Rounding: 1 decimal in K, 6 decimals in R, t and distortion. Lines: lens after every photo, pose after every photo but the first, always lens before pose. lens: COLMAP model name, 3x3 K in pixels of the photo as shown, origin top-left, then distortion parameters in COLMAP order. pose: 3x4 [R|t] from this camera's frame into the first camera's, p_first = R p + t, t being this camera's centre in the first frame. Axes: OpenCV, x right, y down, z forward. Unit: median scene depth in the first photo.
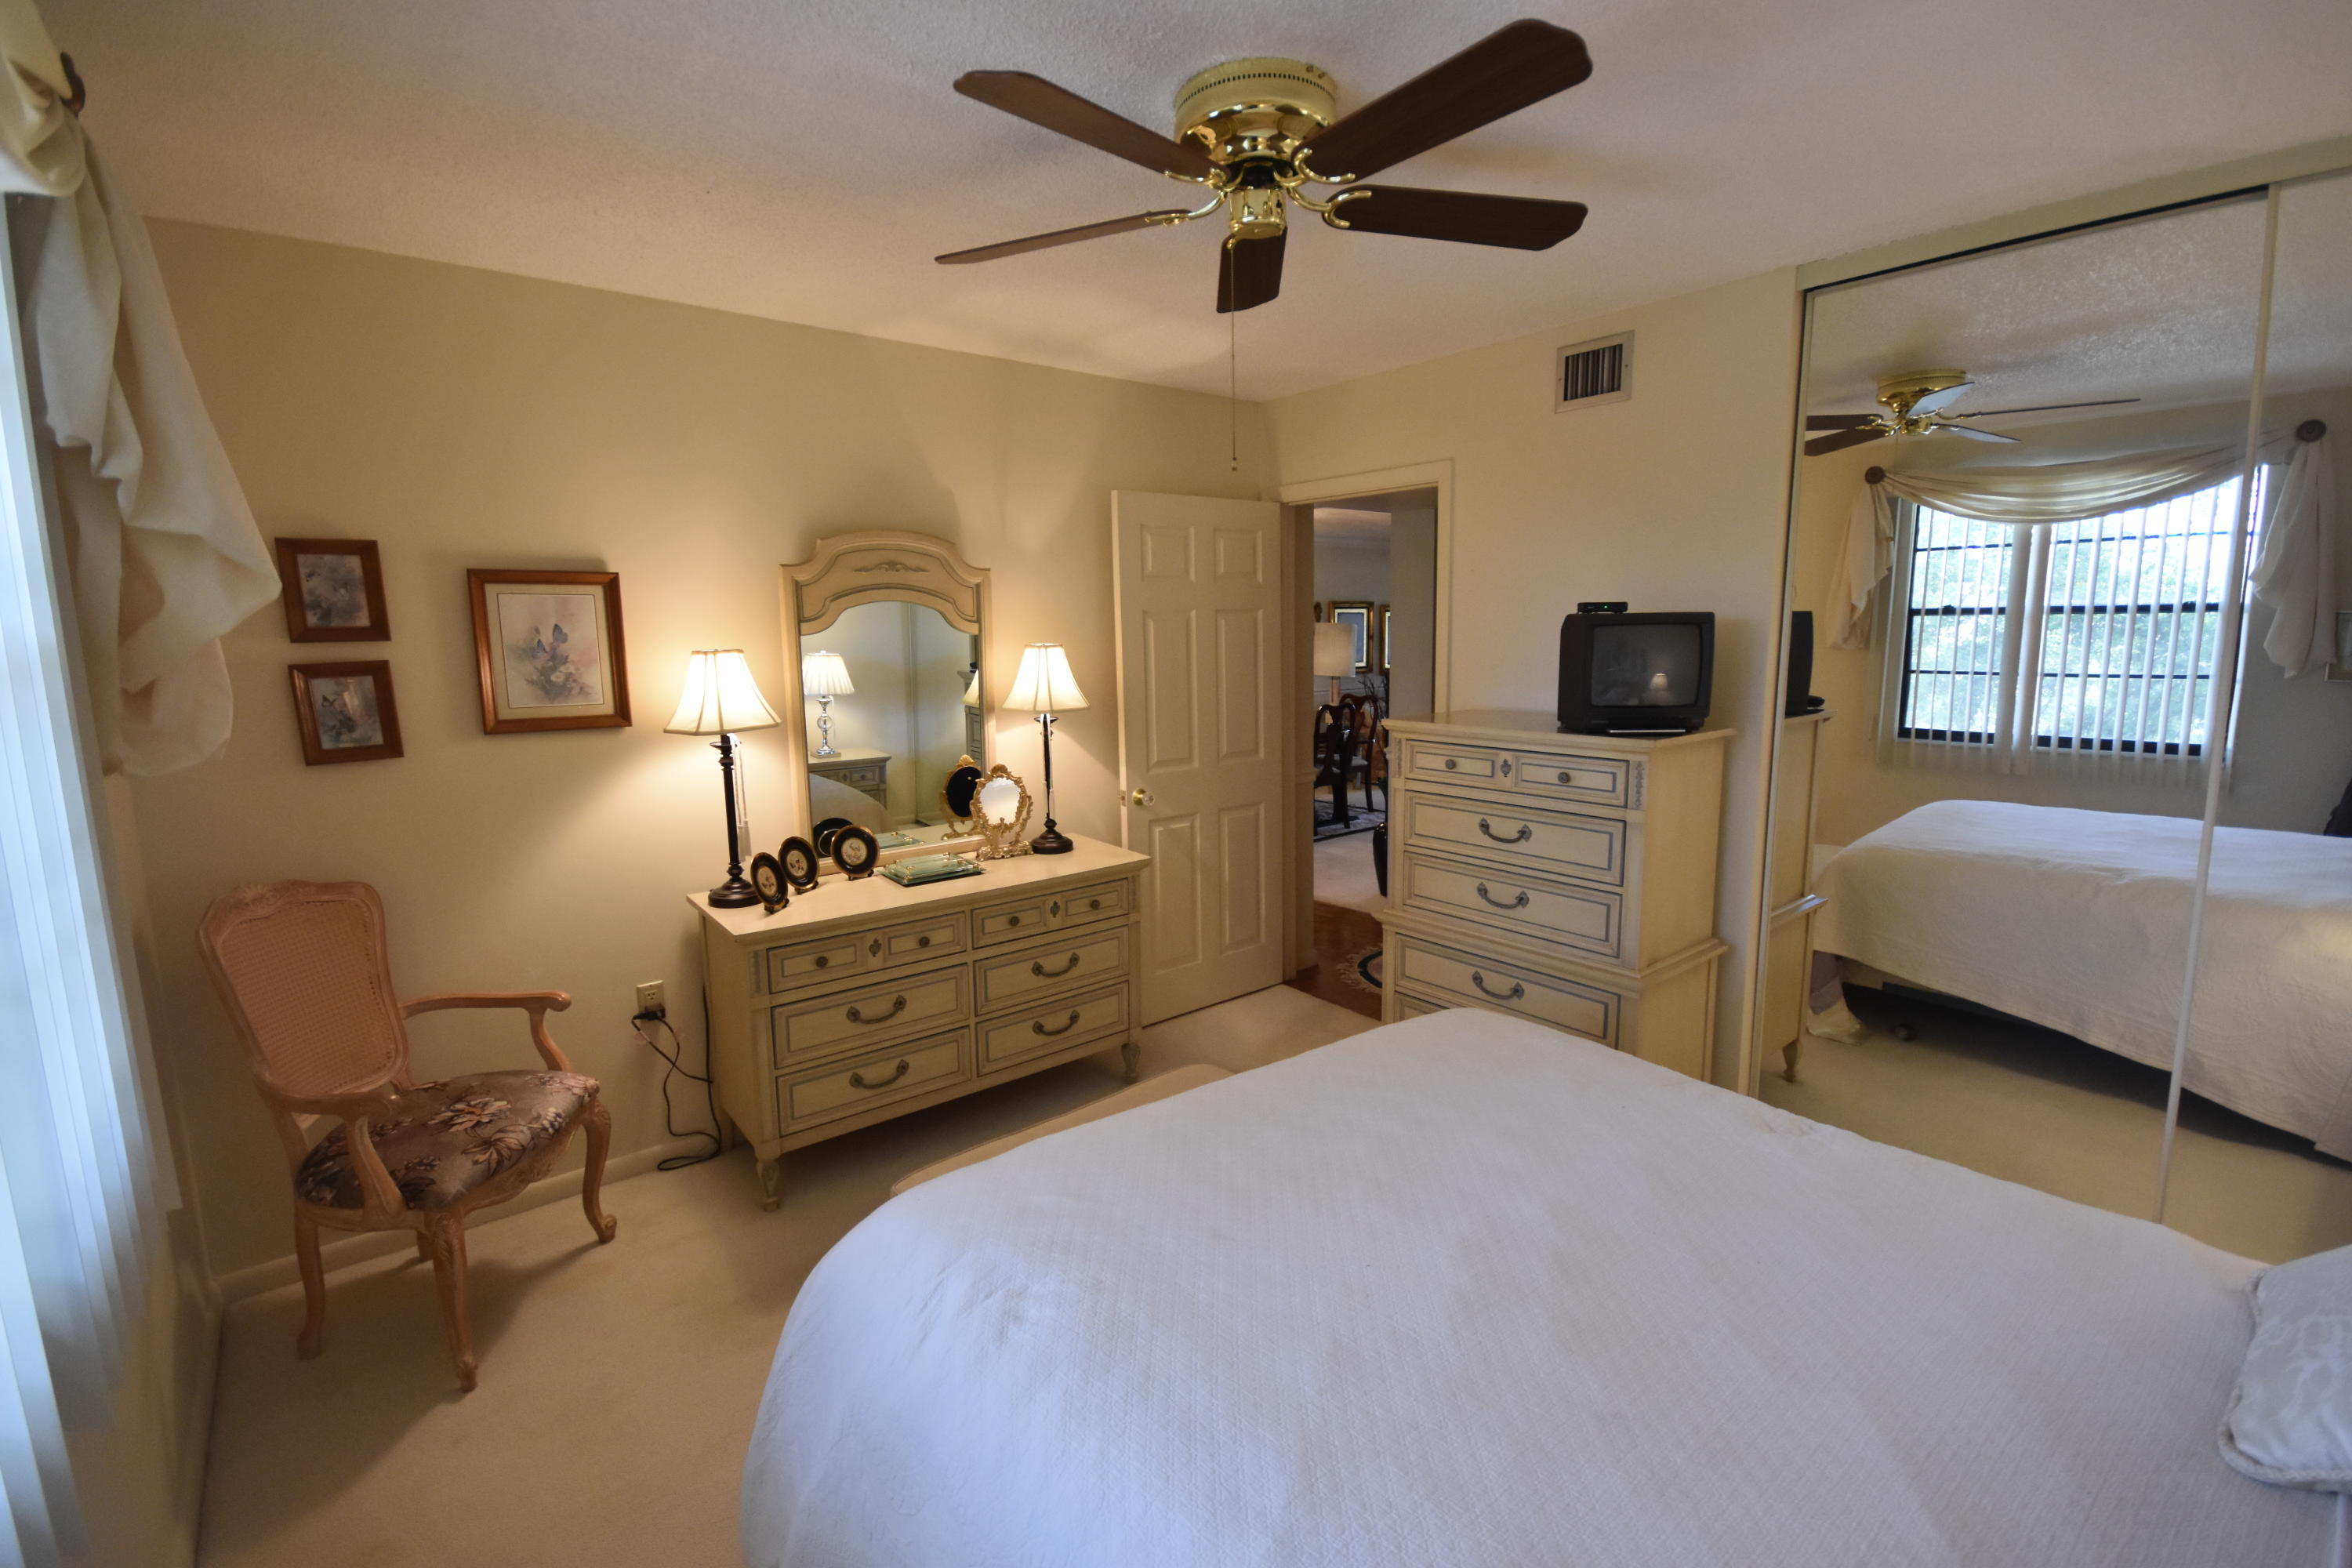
lens RADIAL K [[1017.9, 0, 1176.0], [0, 1017.9, 784.0], [0, 0, 1]] dist [0.014765, 0.000002]
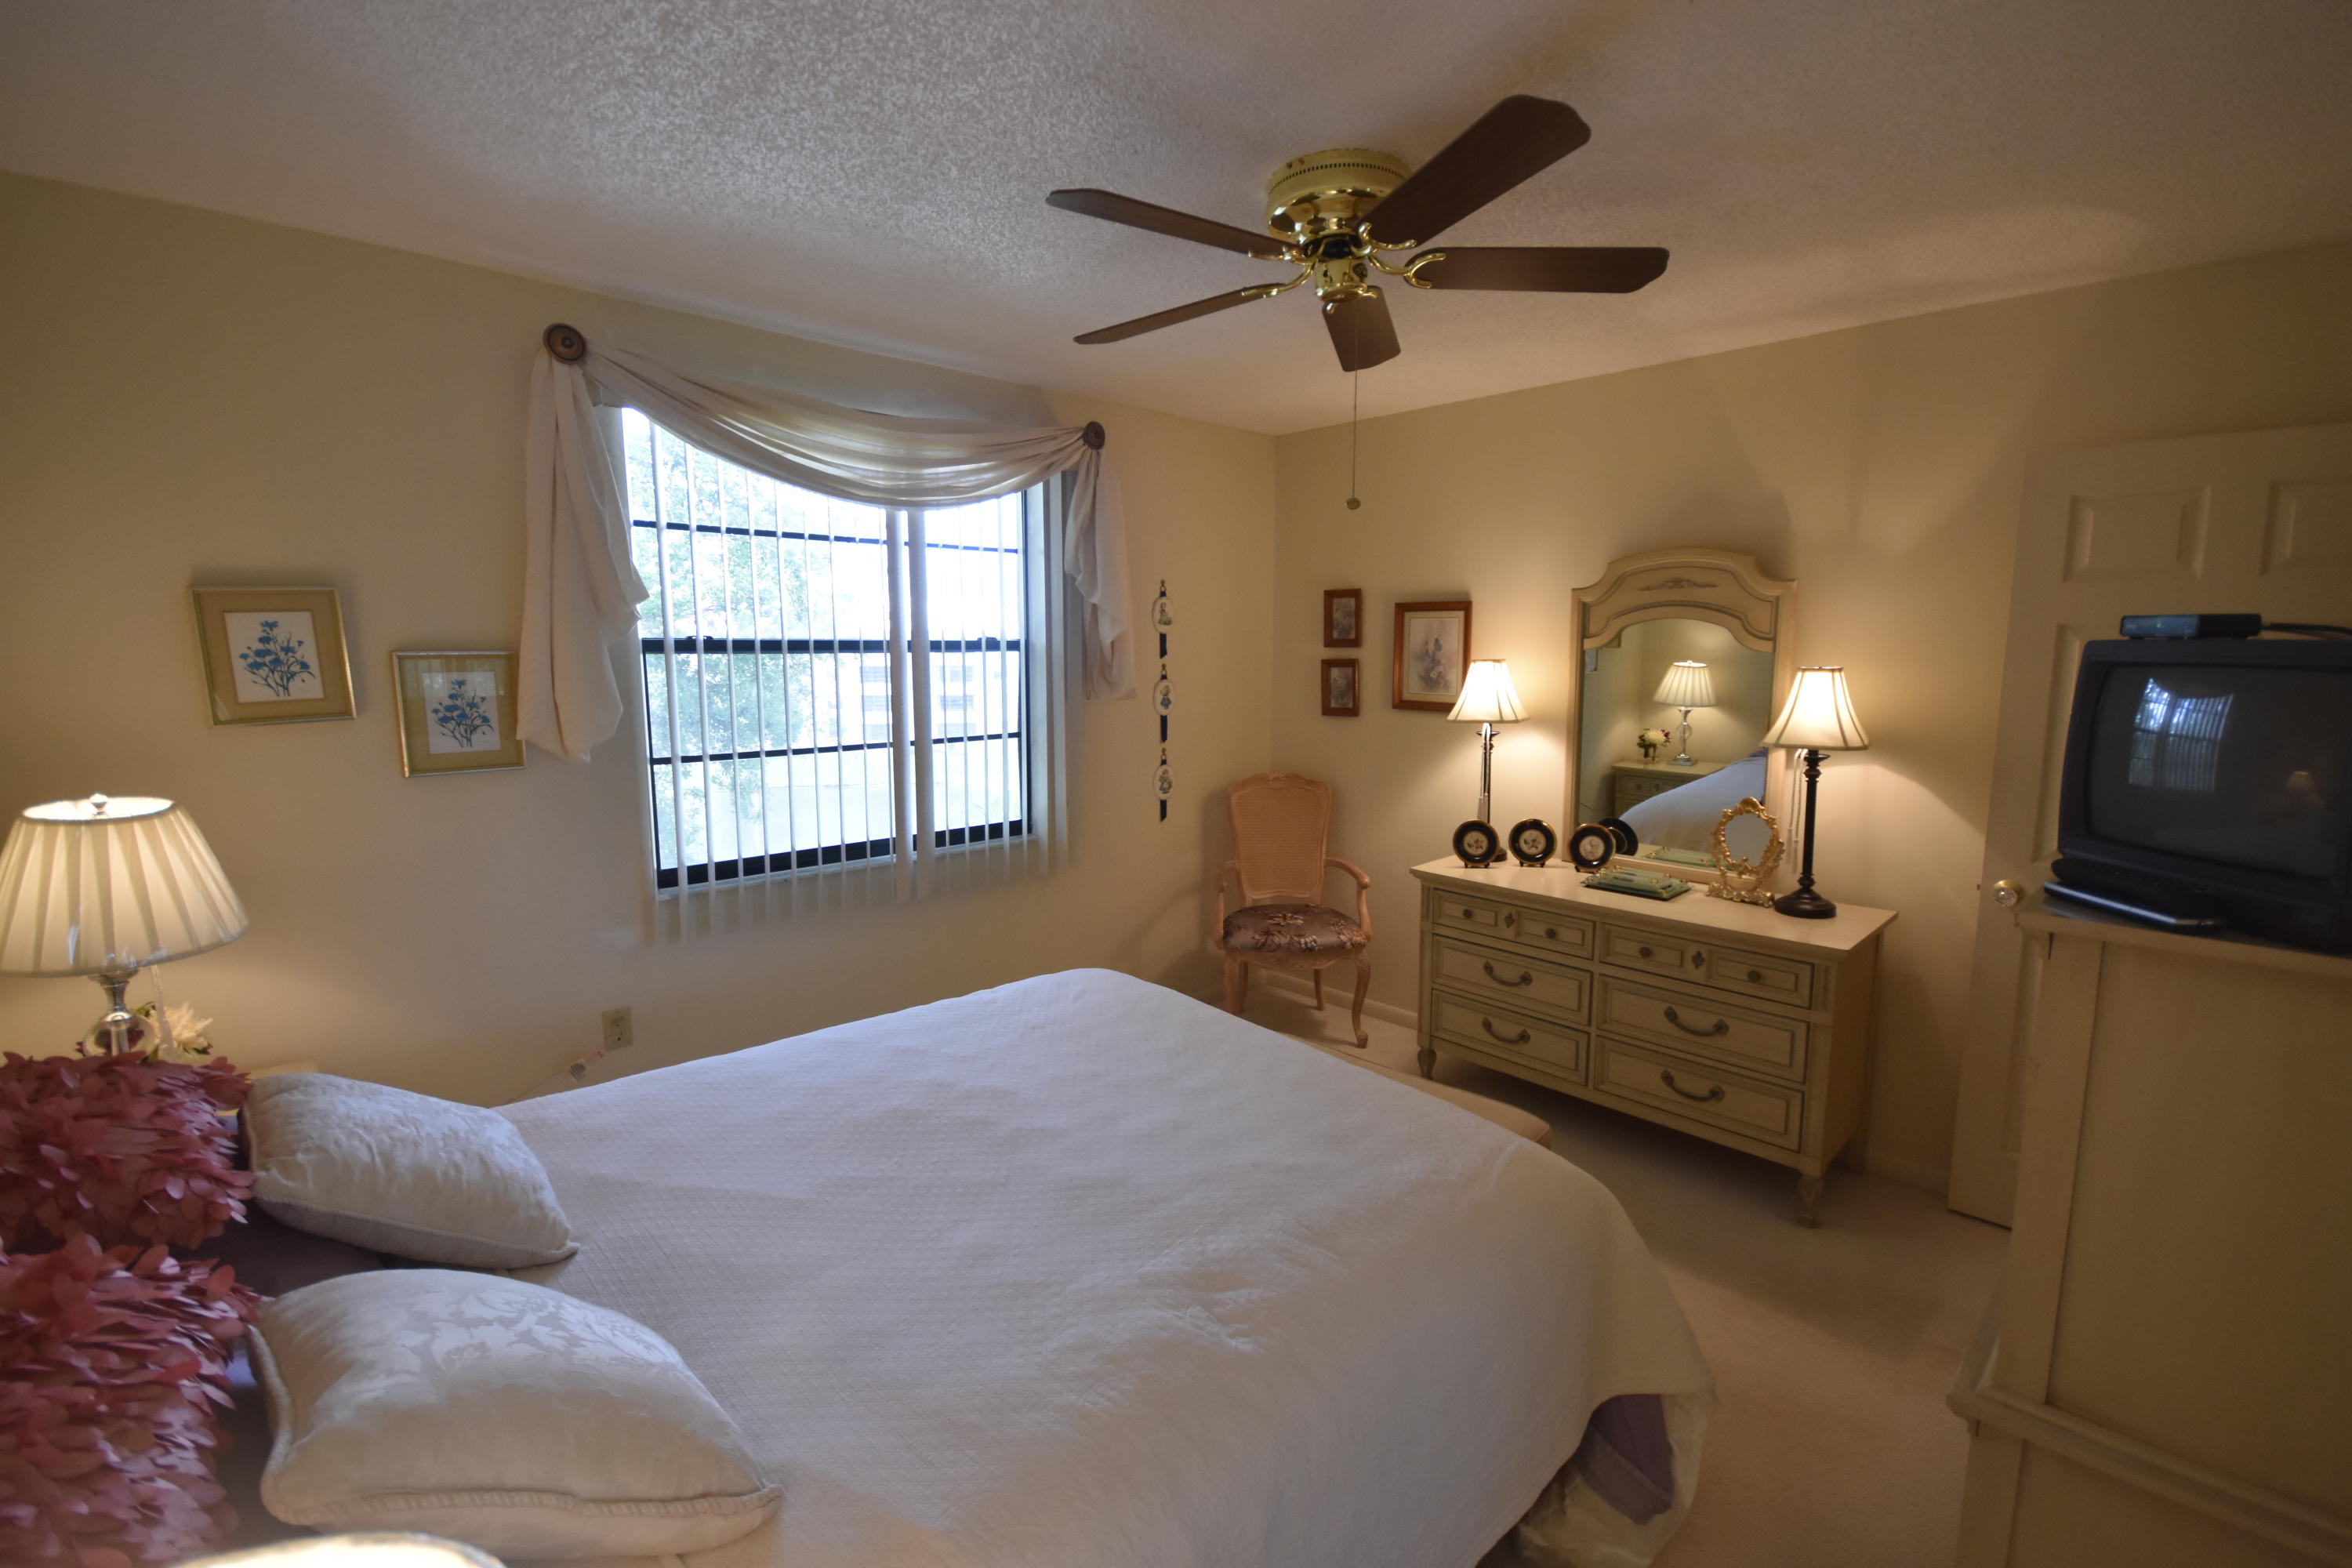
lens RADIAL K [[1063.1, 0, 1176.0], [0, 1063.1, 784.0], [0, 0, 1]] dist [0.002088, 0.000275]
pose [[0.091723, 0.147167, -0.984850, 0.870041], [-0.158814, 0.978521, 0.131431, -0.092395], [0.983039, 0.144353, 0.113125, 0.493030]]
